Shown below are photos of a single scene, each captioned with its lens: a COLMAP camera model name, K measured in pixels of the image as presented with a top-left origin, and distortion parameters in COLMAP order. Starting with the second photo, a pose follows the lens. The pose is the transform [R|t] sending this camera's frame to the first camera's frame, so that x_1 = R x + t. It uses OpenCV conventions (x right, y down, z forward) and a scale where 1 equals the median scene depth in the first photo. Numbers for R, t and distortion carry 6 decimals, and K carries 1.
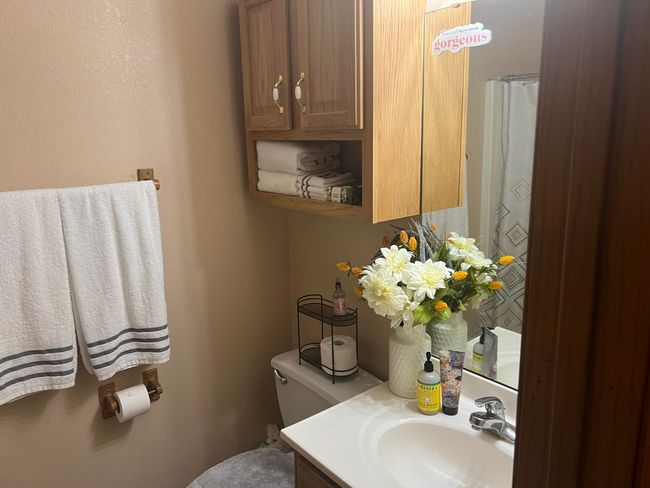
lens RADIAL K [[490.8, 0, 324.8], [0, 490.8, 241.5], [0, 0, 1]] dist [0.049094, -0.057539]
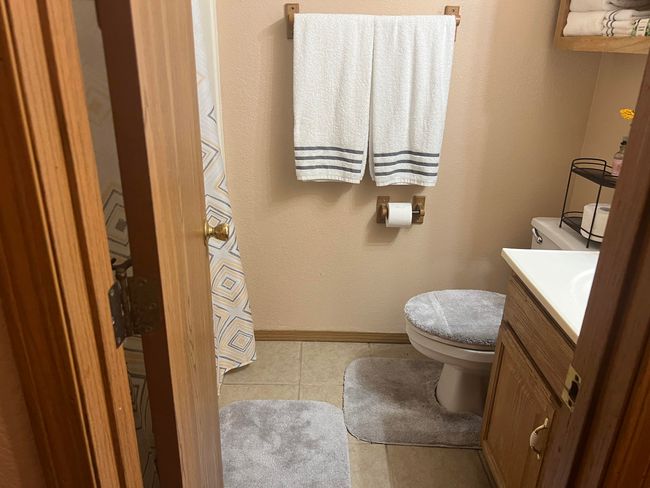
lens RADIAL K [[490.8, 0, 327.2], [0, 490.8, 244.3], [0, 0, 1]] dist [0.049094, -0.057539]
pose [[0.774831, 0.264128, -0.574346, 0.189222], [-0.166231, 0.961688, 0.218001, 0.169724], [0.609922, -0.073440, 0.789051, -0.057860]]
